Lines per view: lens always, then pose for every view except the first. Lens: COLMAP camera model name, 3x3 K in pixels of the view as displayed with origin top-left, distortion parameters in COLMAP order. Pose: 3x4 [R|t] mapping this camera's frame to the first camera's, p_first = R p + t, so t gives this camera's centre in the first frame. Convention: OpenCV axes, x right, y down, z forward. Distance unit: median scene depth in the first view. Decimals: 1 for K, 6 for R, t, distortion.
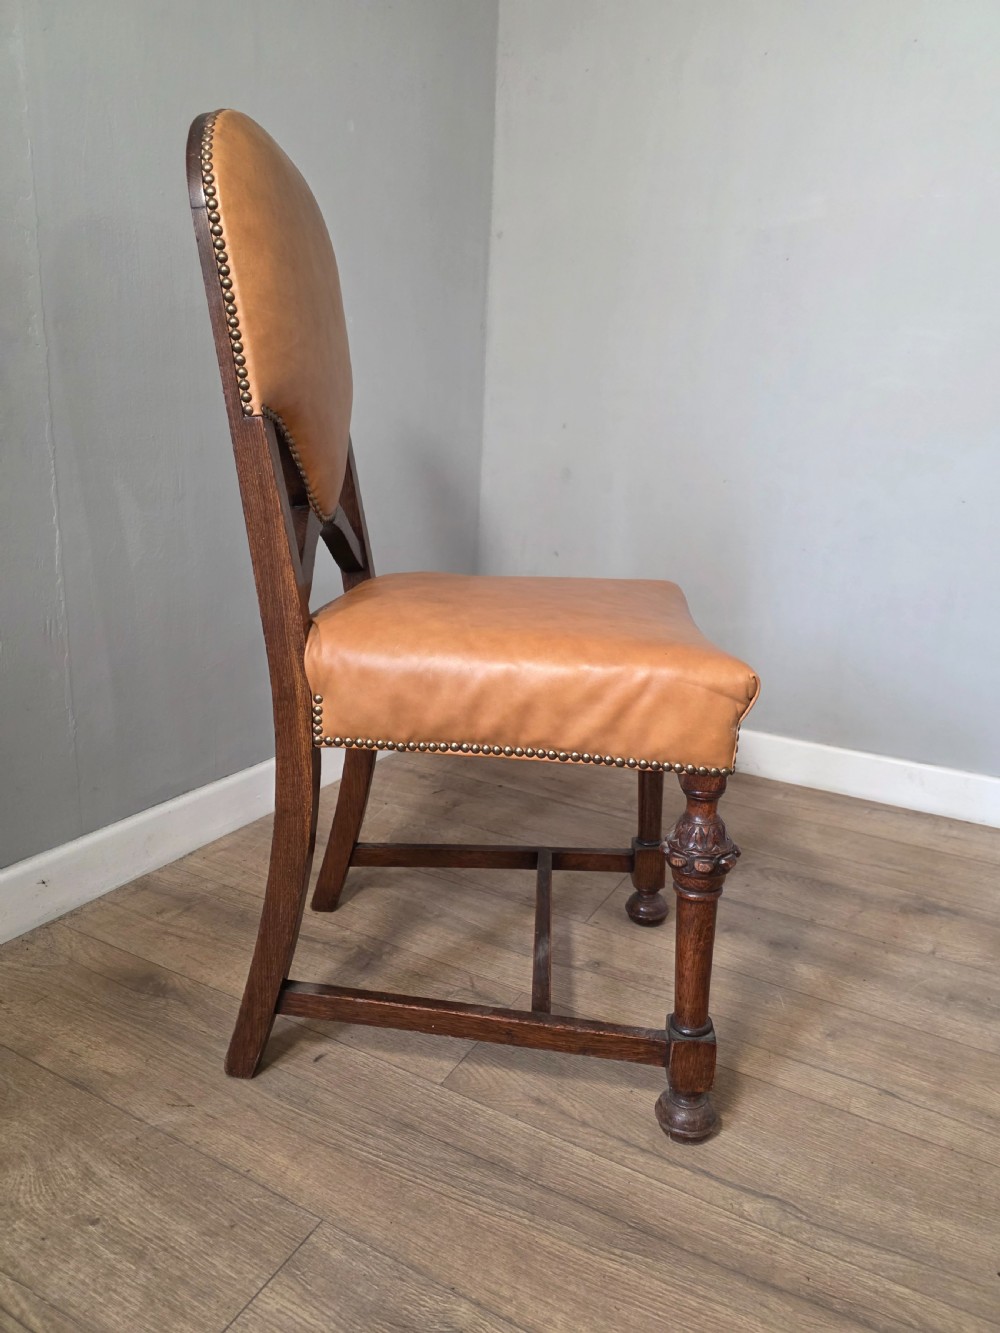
lens RADIAL K [[907.4, 0, 506.1], [0, 907.4, 650.7], [0, 0, 1]] dist [0.051022, -0.056465]
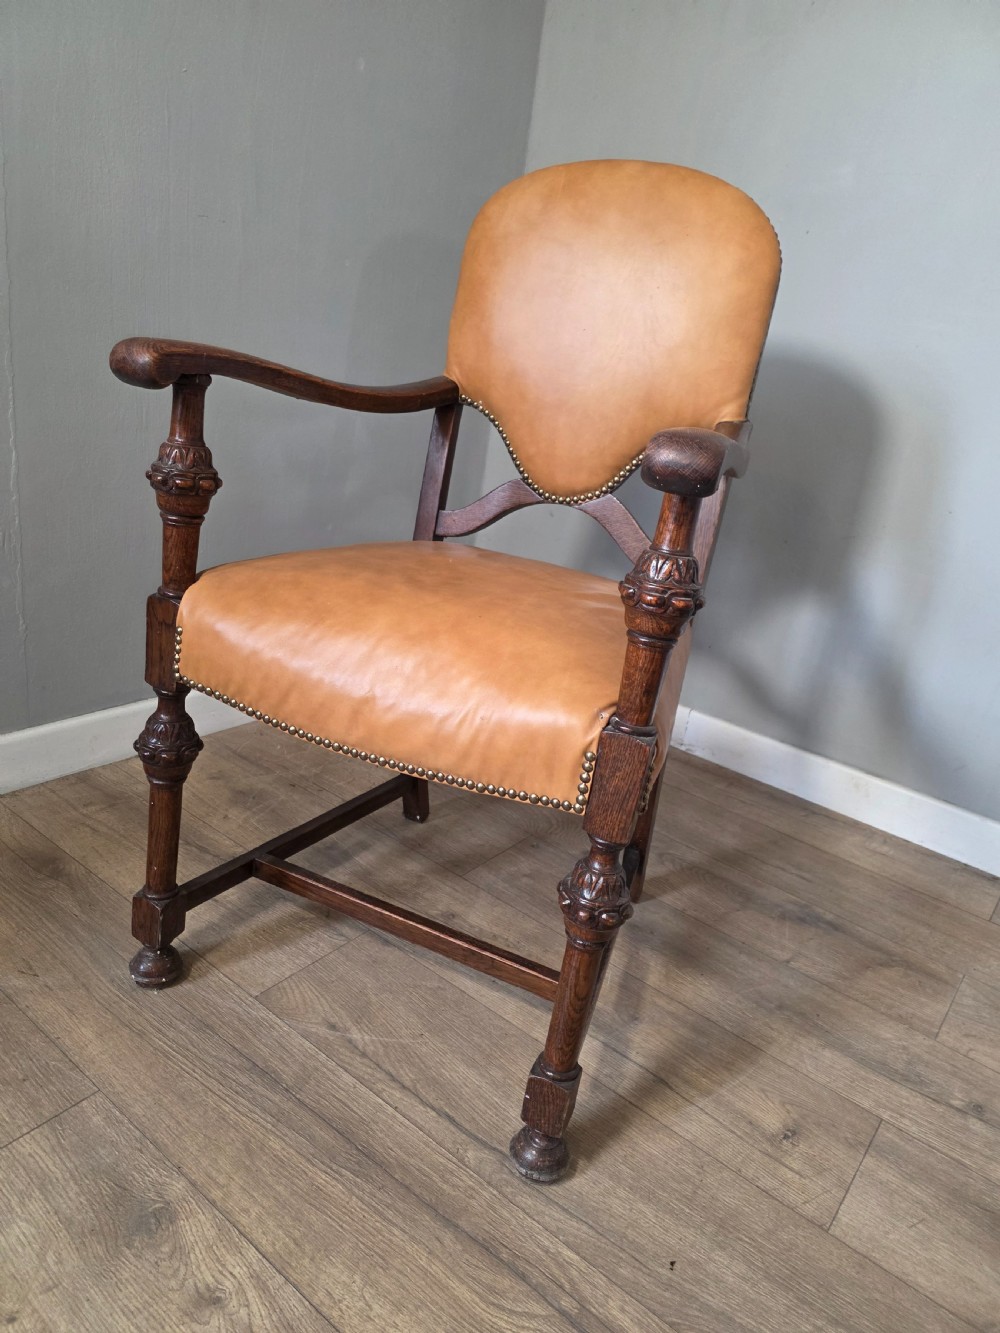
lens RADIAL K [[907.4, 0, 492.9], [0, 907.4, 665.1], [0, 0, 1]] dist [0.051022, -0.056465]
pose [[0.982463, 0.136653, -0.126856, 0.319854], [-0.124766, 0.987396, 0.097374, -0.074681], [0.138563, -0.079839, 0.987130, -0.028713]]
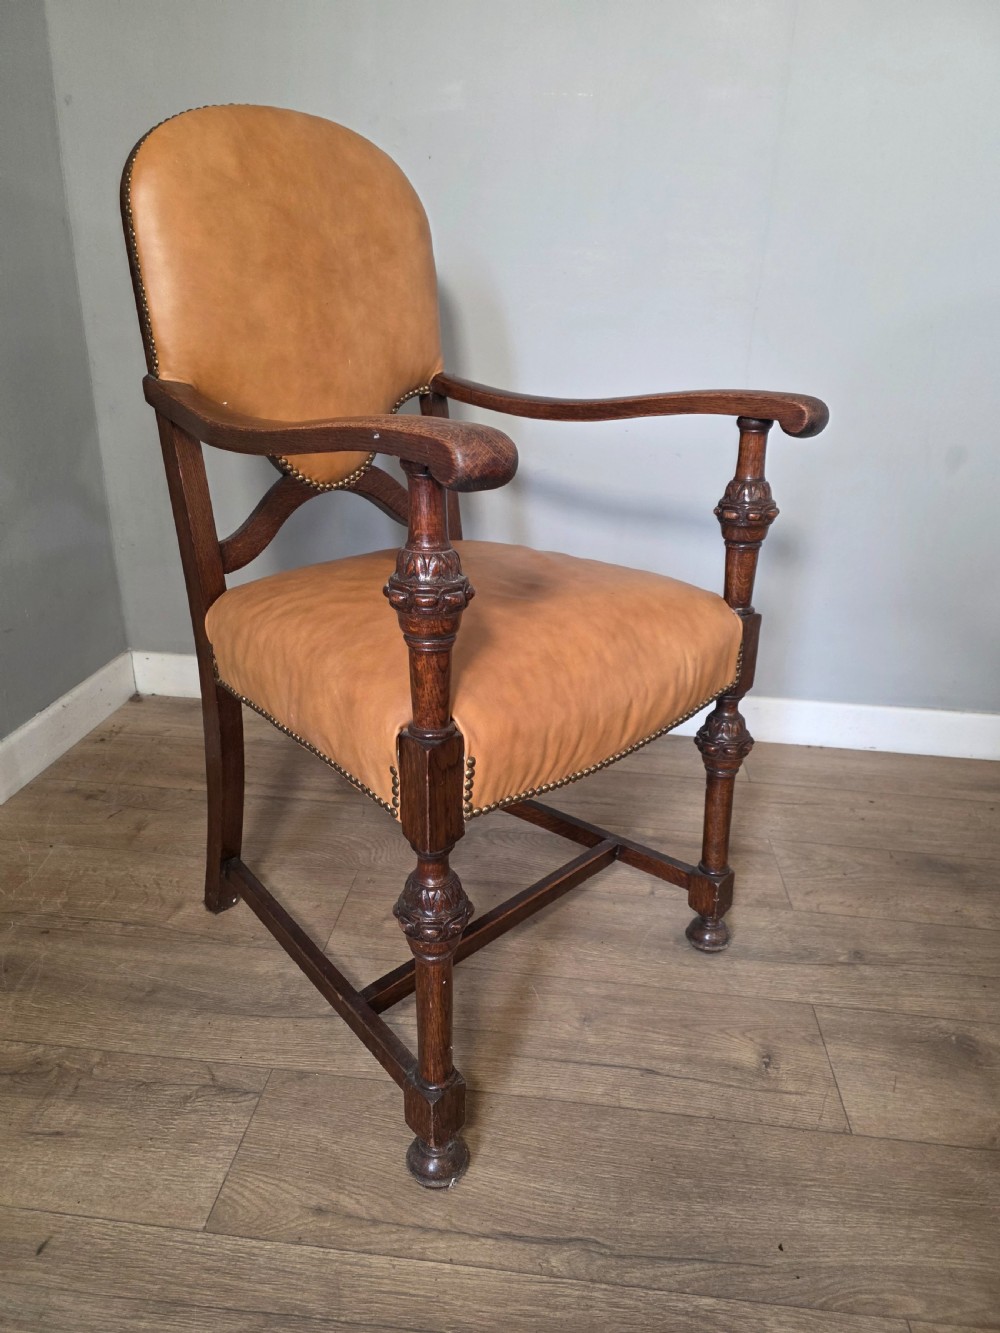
lens RADIAL K [[907.4, 0, 495.8], [0, 907.4, 666.9], [0, 0, 1]] dist [0.051022, -0.056465]
pose [[0.925941, -0.157082, 0.343450, -0.031658], [0.099813, 0.978847, 0.178593, -0.185960], [-0.364239, -0.131086, 0.922034, 0.181185]]
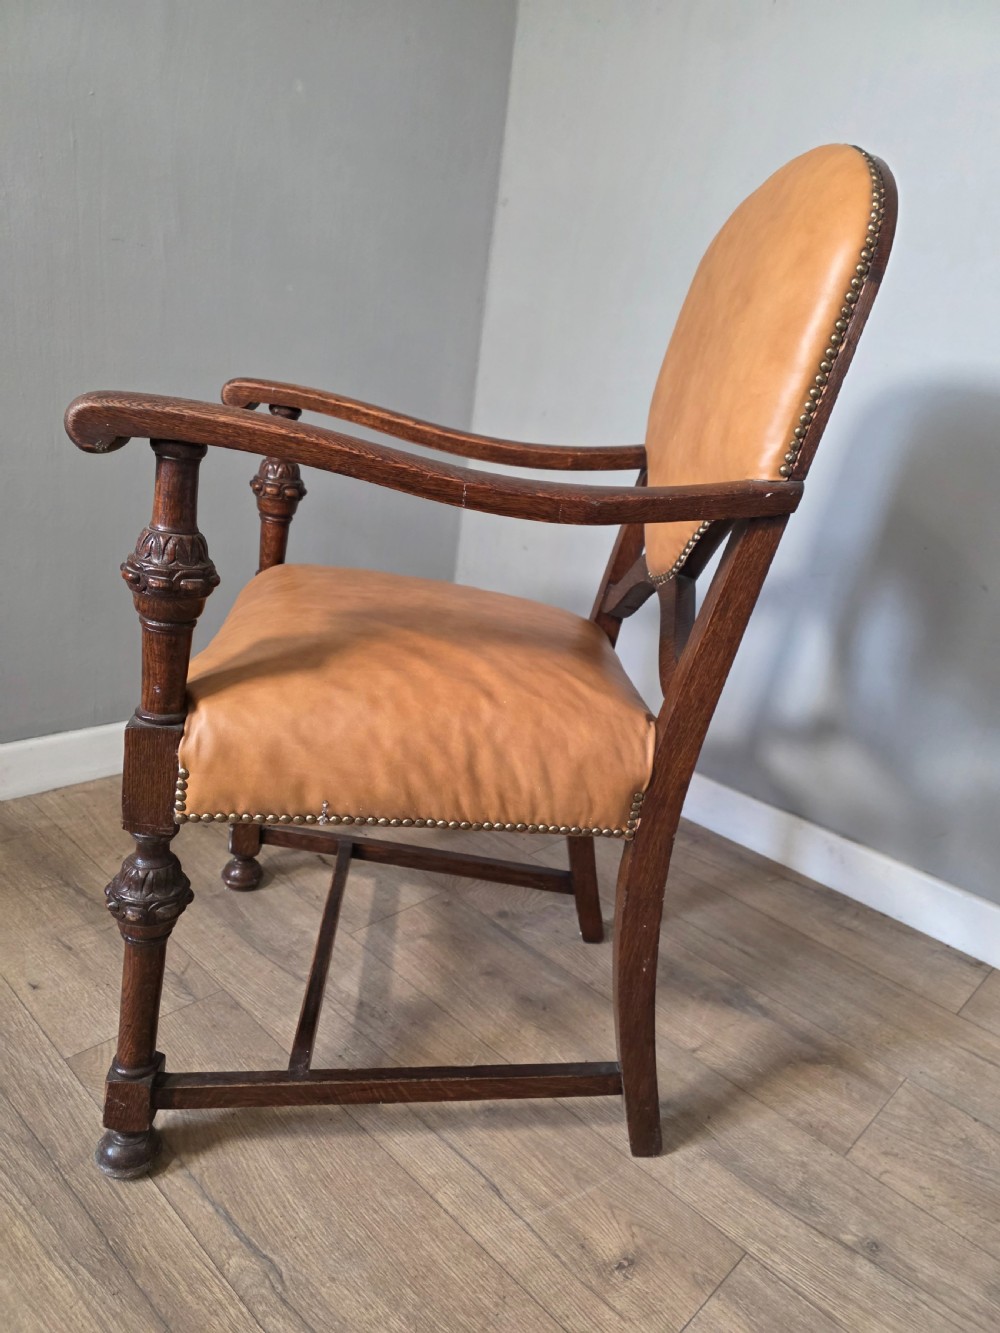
lens RADIAL K [[907.4, 0, 500.9], [0, 907.4, 674.5], [0, 0, 1]] dist [0.051022, -0.056465]
pose [[0.961239, 0.154810, -0.228152, 0.604561], [-0.140185, 0.986963, 0.079074, -0.109357], [0.237419, -0.044026, 0.970409, 0.143959]]
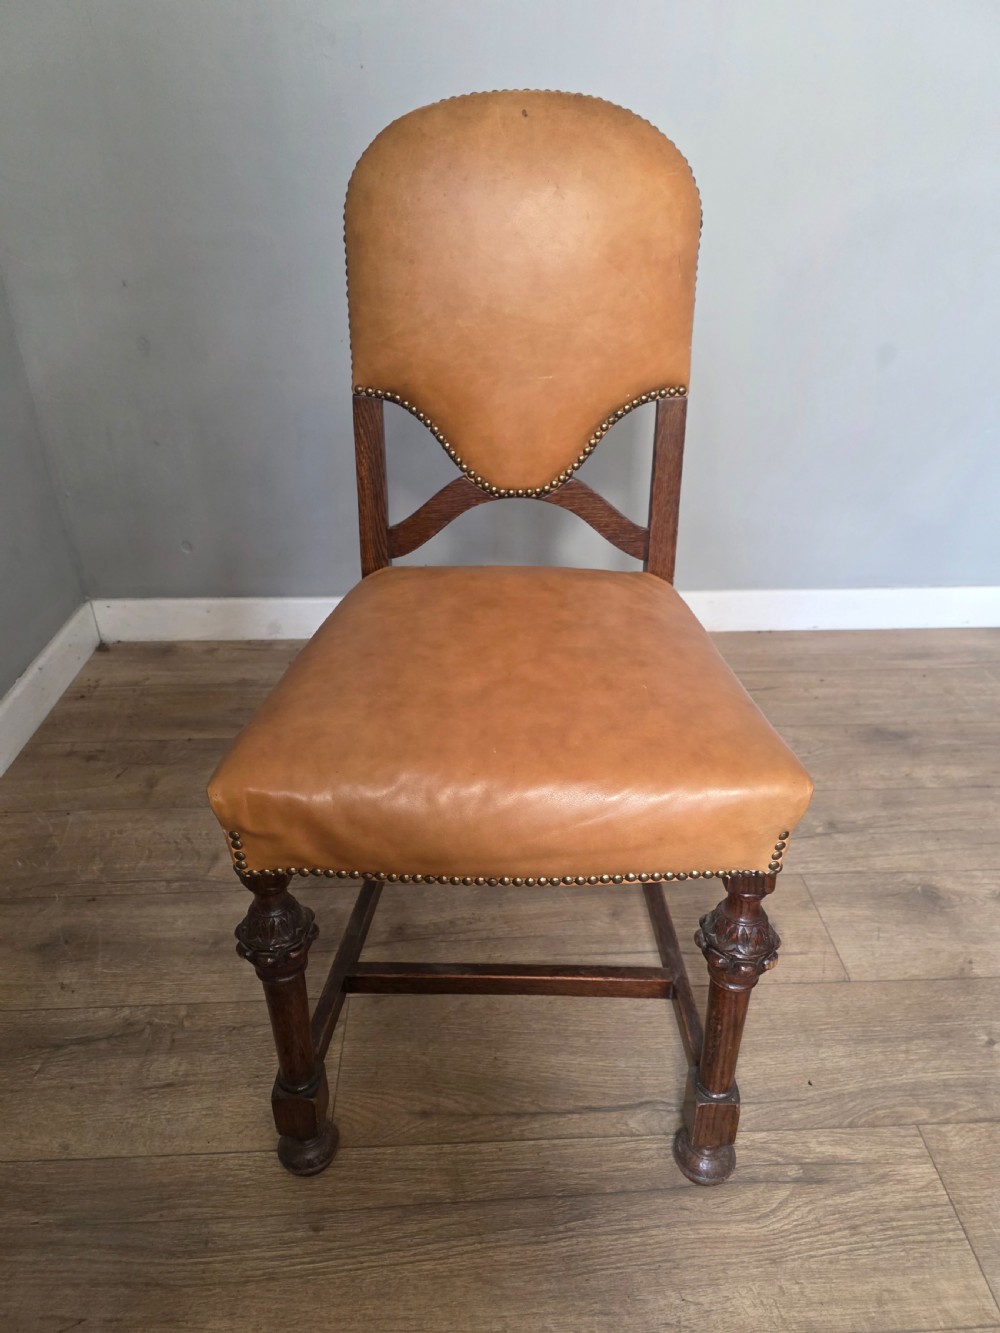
lens RADIAL K [[907.4, 0, 510.9], [0, 907.4, 666.0], [0, 0, 1]] dist [0.051022, -0.056465]
pose [[0.858239, -0.296212, 0.419148, -0.174240], [0.158676, 0.929777, 0.332171, -0.325769], [-0.488107, -0.218573, 0.844972, 0.194472]]
